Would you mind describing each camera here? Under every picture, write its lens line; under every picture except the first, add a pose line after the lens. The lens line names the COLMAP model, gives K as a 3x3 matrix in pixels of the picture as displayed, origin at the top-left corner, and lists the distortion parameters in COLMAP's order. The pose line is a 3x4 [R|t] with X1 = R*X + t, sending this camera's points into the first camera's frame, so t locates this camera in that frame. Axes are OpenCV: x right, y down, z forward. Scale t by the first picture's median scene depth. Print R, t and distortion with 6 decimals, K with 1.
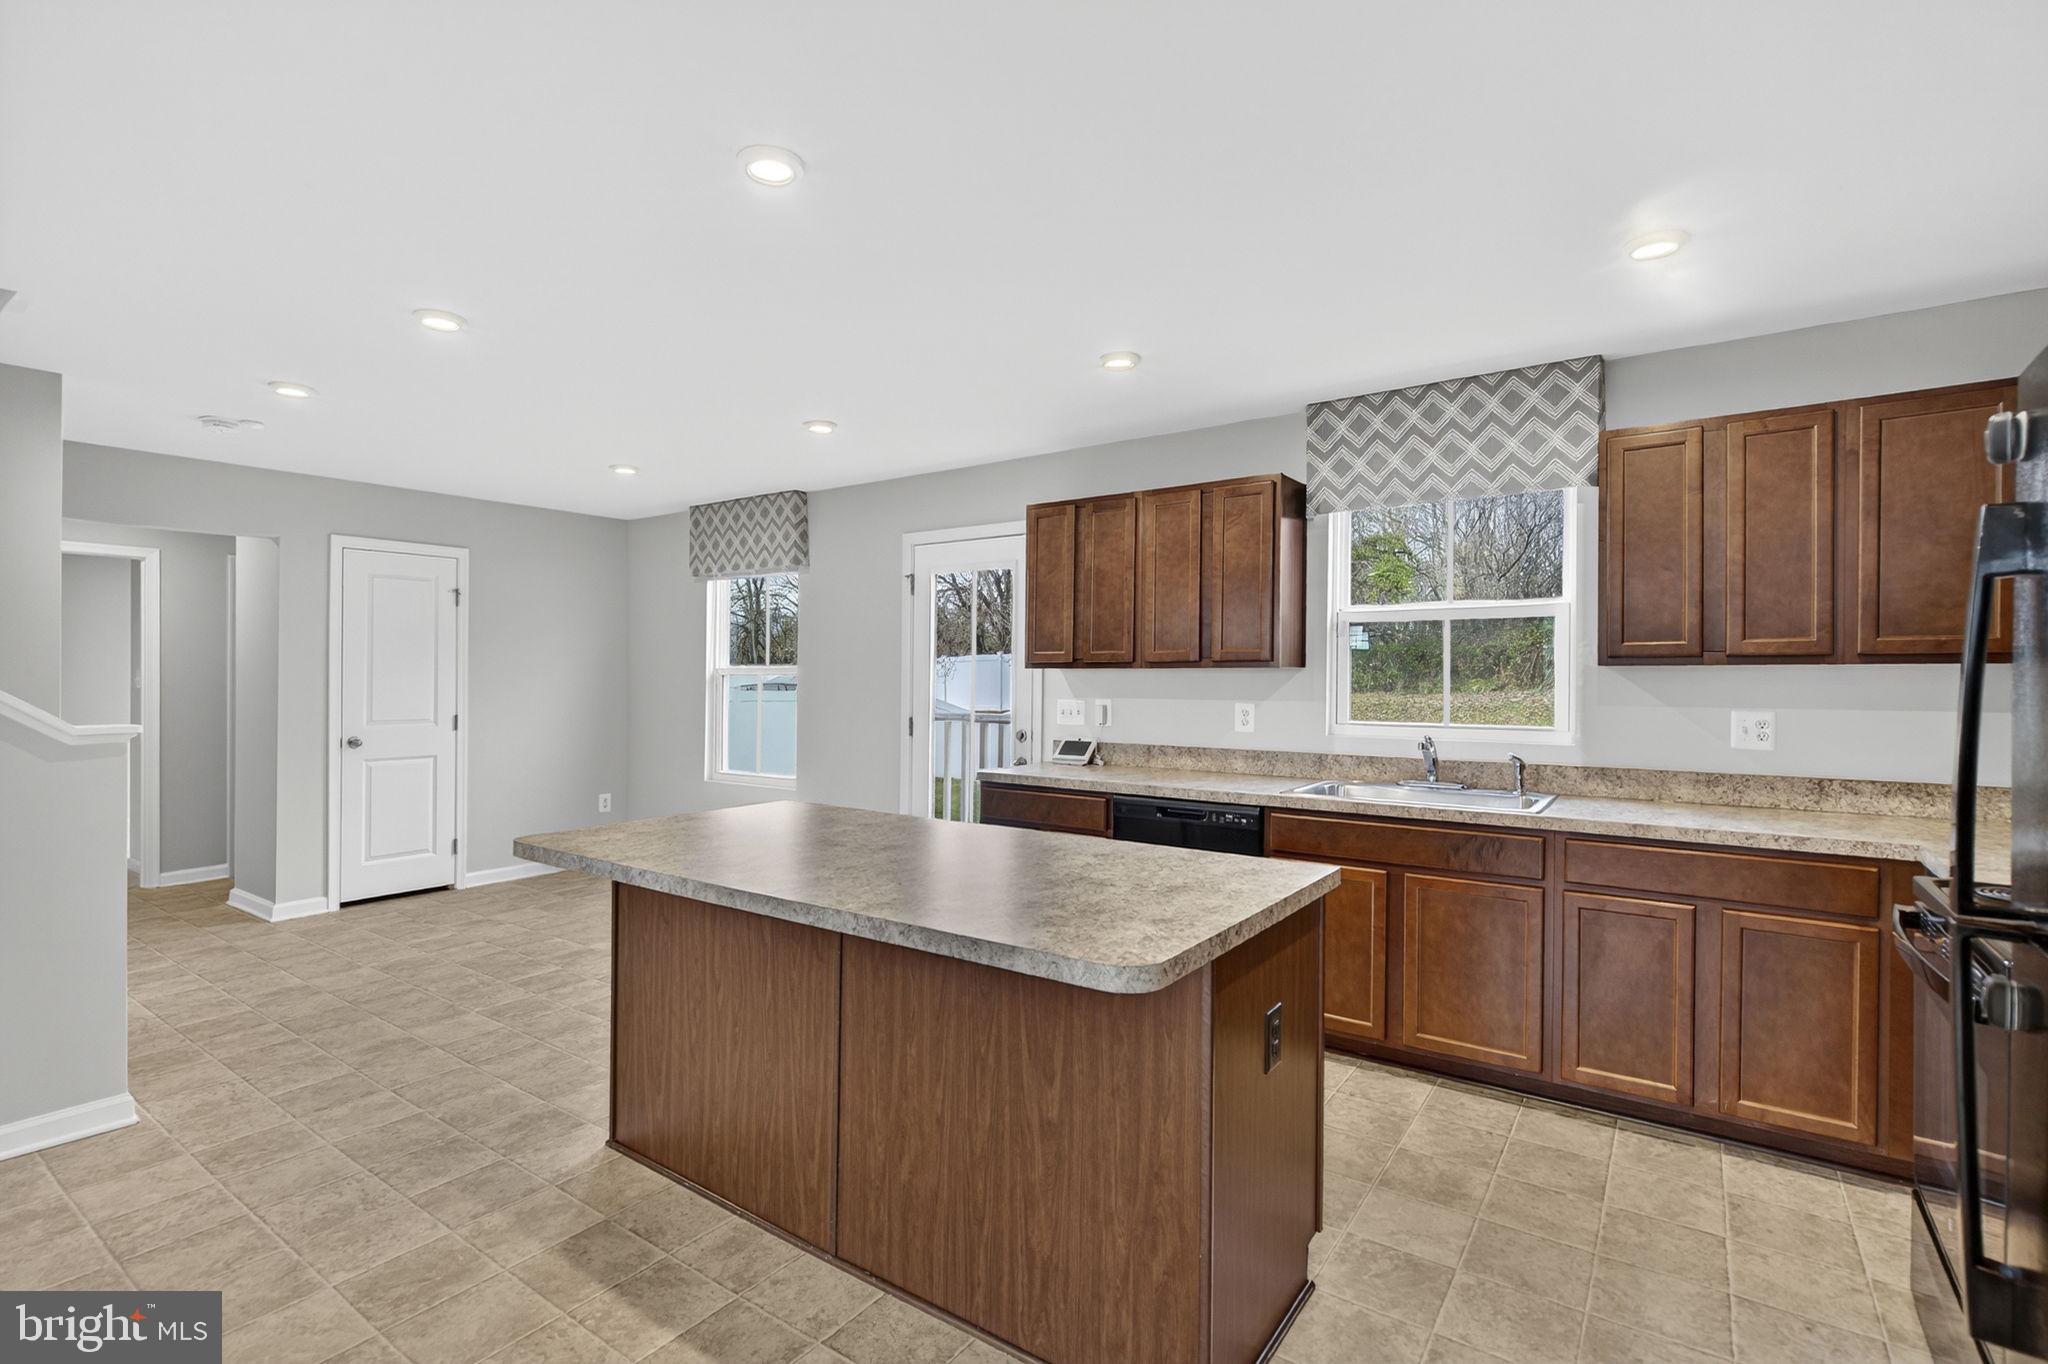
lens RADIAL K [[941.3, 0, 1009.0], [0, 941.3, 675.8], [0, 0, 1]] dist [0.007327, -0.000233]
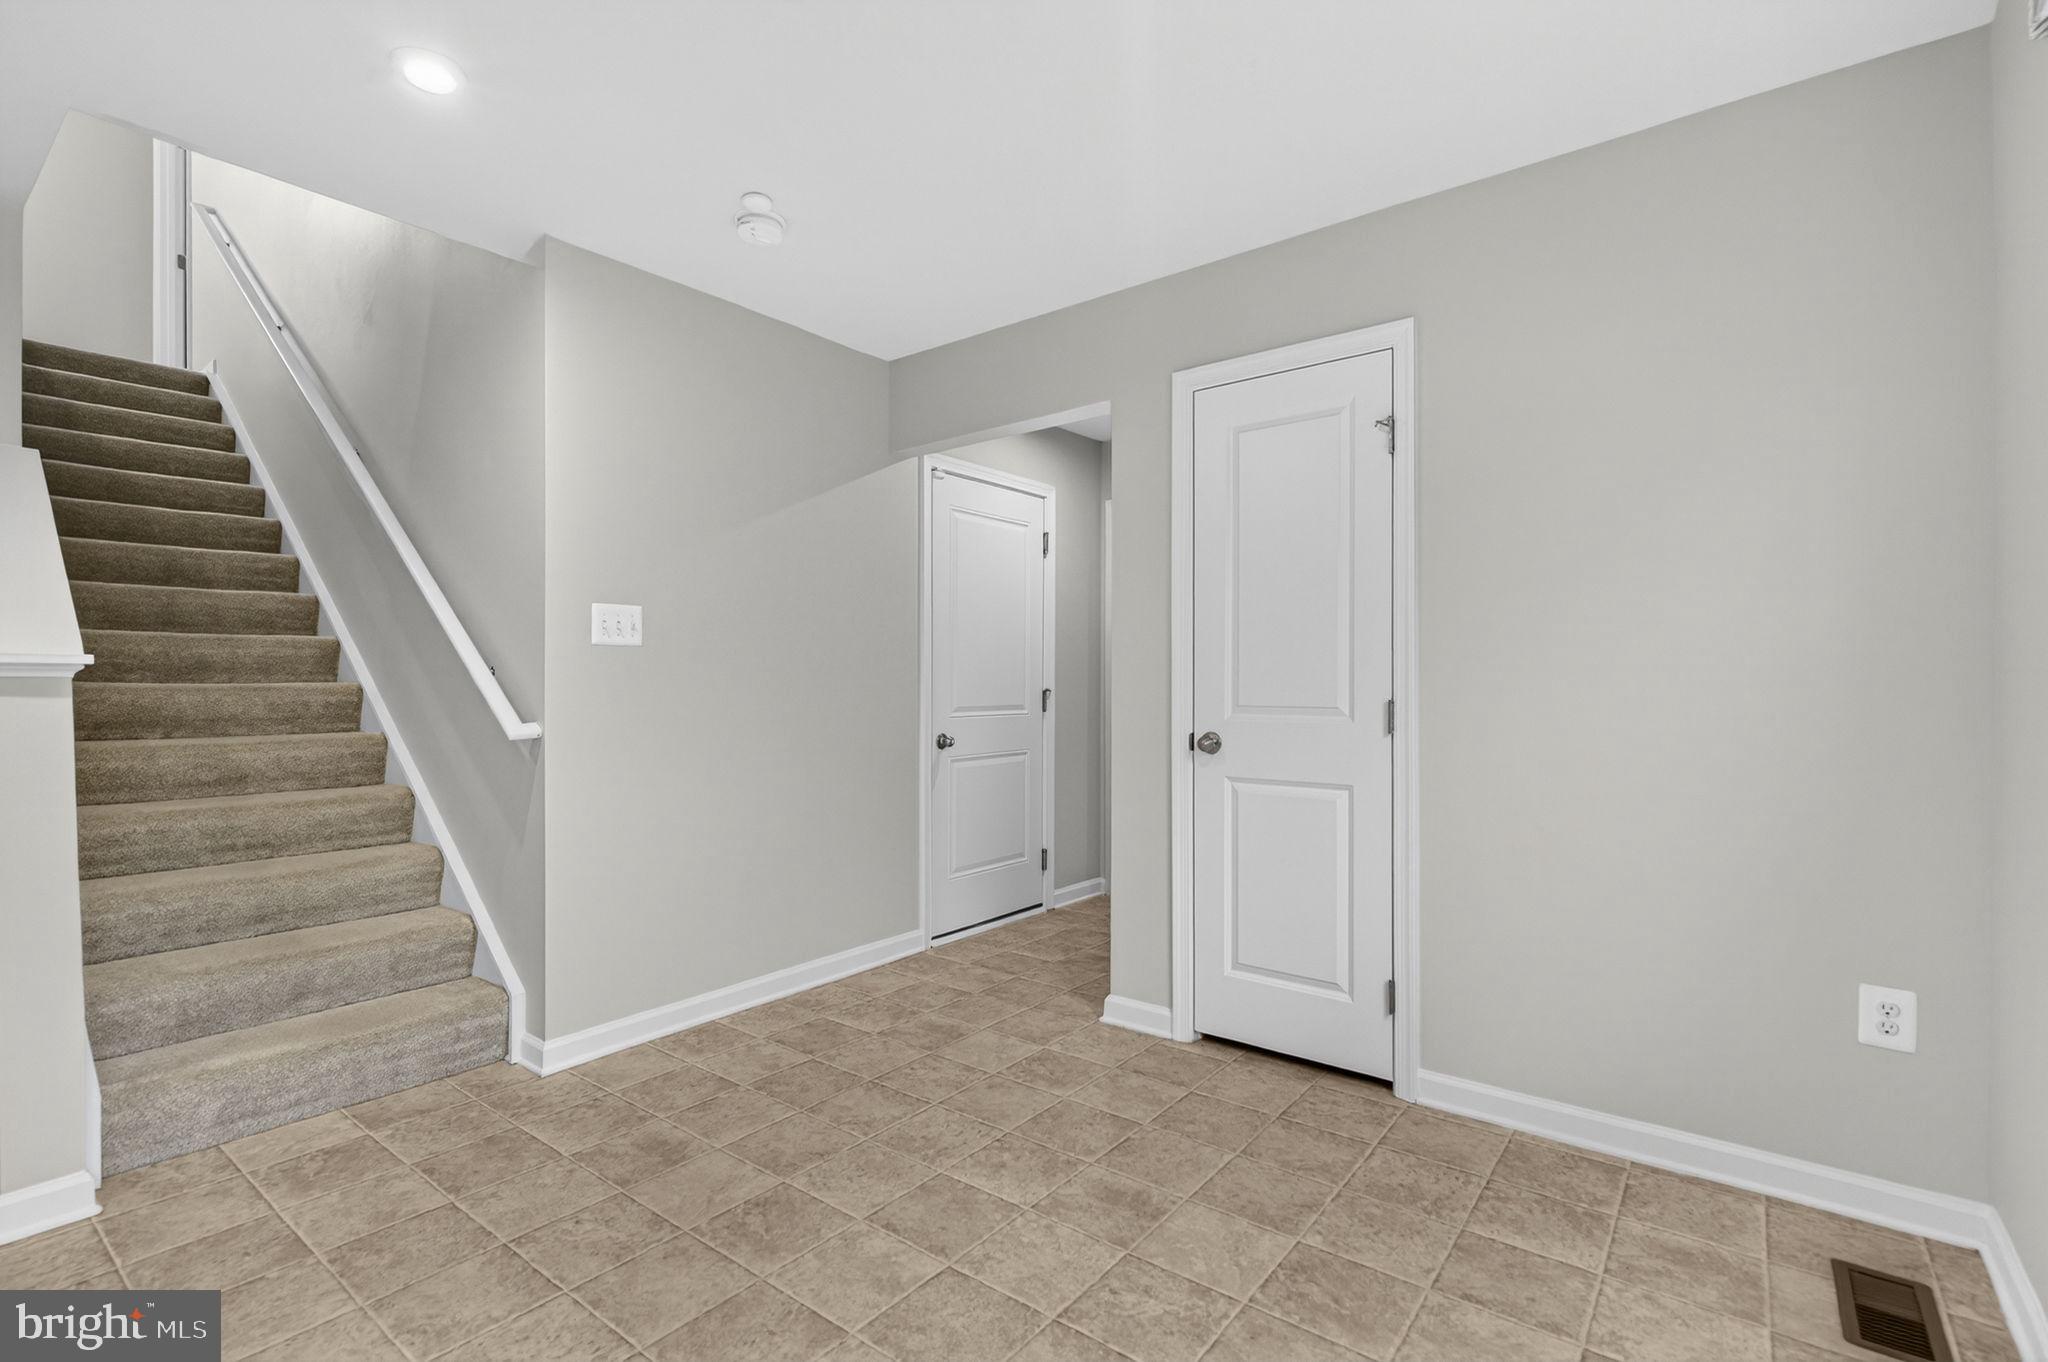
lens RADIAL K [[941.3, 0, 1009.0], [0, 941.3, 674.8], [0, 0, 1]] dist [0.007327, -0.000233]
pose [[-0.051219, -0.013684, -0.998594, -0.220654], [0.002105, 0.999902, -0.013810, 0.058331], [0.998685, -0.002809, -0.051185, 1.386961]]
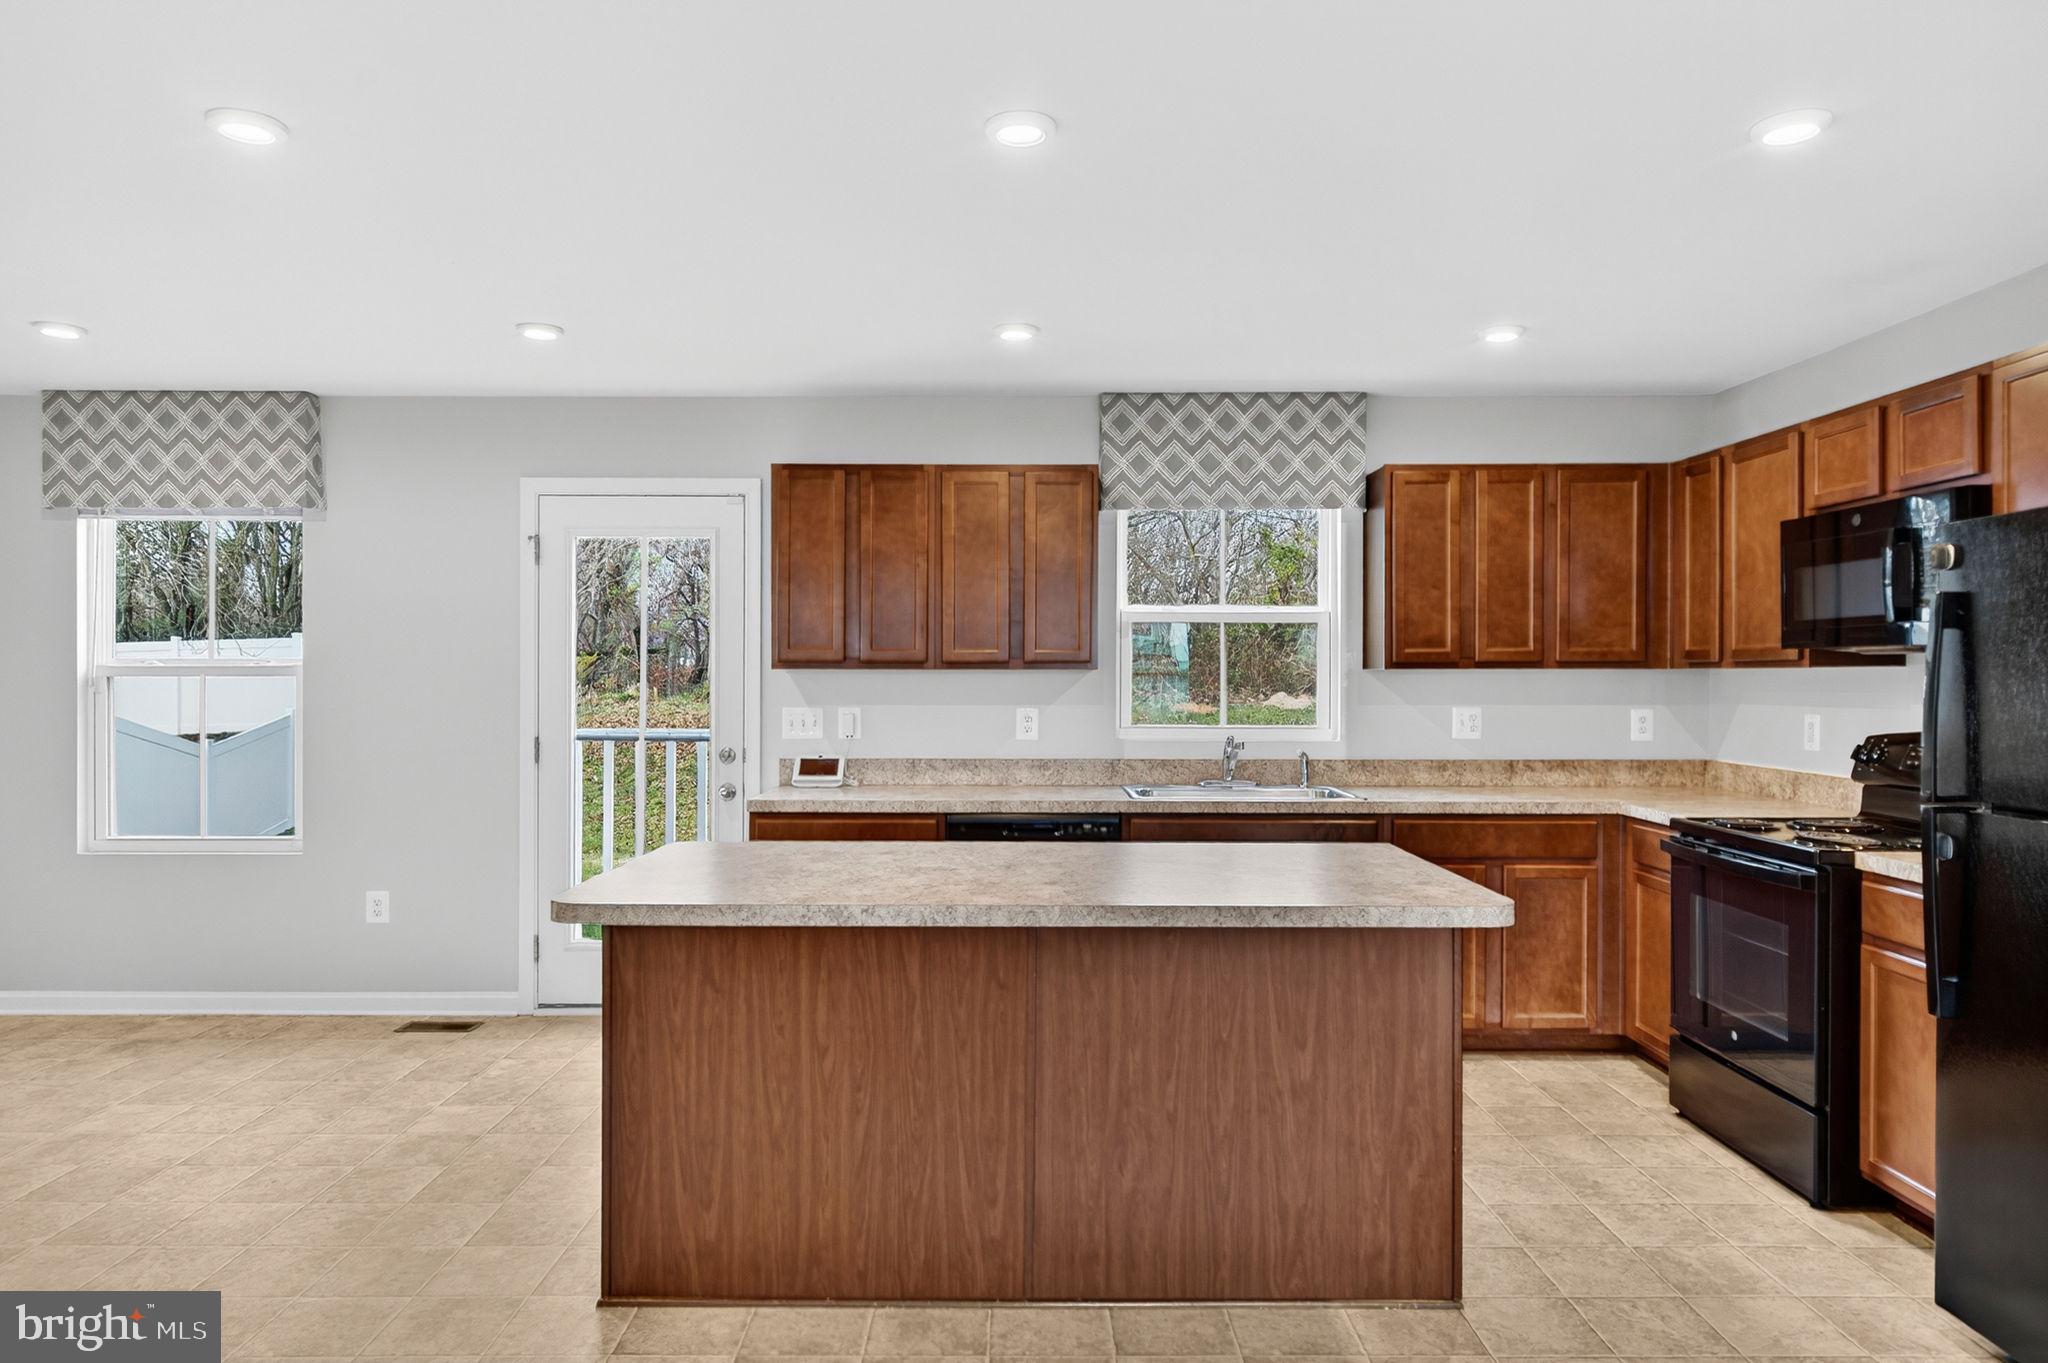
lens RADIAL K [[1309.3, 0, 1005.9], [0, 1309.3, 684.5], [0, 0, 1]] dist [0.006036, -0.000643]
pose [[0.818168, -0.003614, 0.574967, -0.564239], [0.000248, 0.999982, 0.005933, -0.001226], [-0.574979, -0.004712, 0.818155, -0.026823]]
